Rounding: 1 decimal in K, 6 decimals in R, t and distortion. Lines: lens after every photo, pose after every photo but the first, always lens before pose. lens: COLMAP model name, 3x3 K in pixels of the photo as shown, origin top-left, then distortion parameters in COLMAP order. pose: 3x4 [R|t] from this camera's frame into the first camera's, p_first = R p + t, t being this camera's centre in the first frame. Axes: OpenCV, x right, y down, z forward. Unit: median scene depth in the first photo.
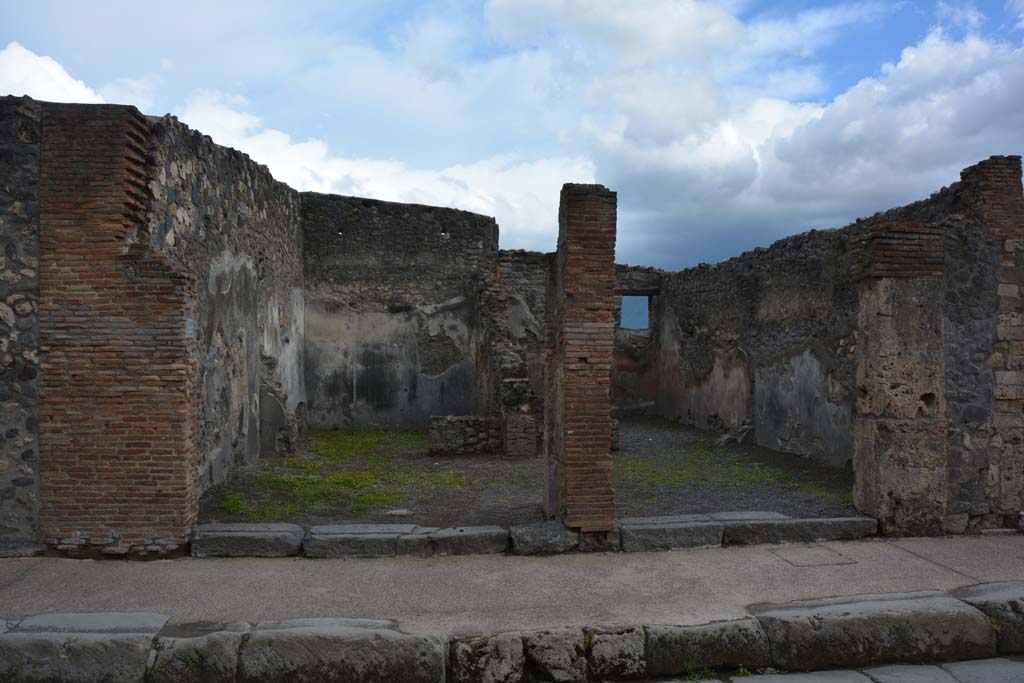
lens RADIAL K [[823.1, 0, 528.0], [0, 823.1, 346.0], [0, 0, 1]] dist [-0.111933, 0.028879]
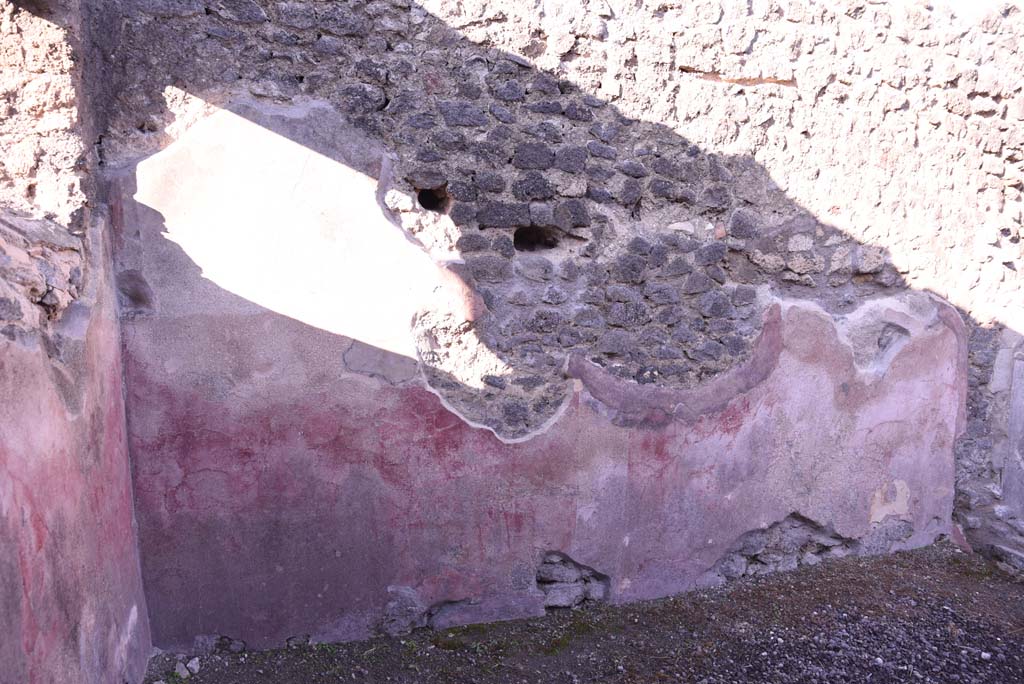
lens RADIAL K [[659.4, 0, 503.7], [0, 659.4, 346.8], [0, 0, 1]] dist [-0.102253, 0.037767]
pose [[-0.108728, -0.132076, 0.985258, 0.032145], [-0.007092, 0.991212, 0.132091, -0.016917], [-0.994046, 0.007375, -0.108710, 2.052458]]
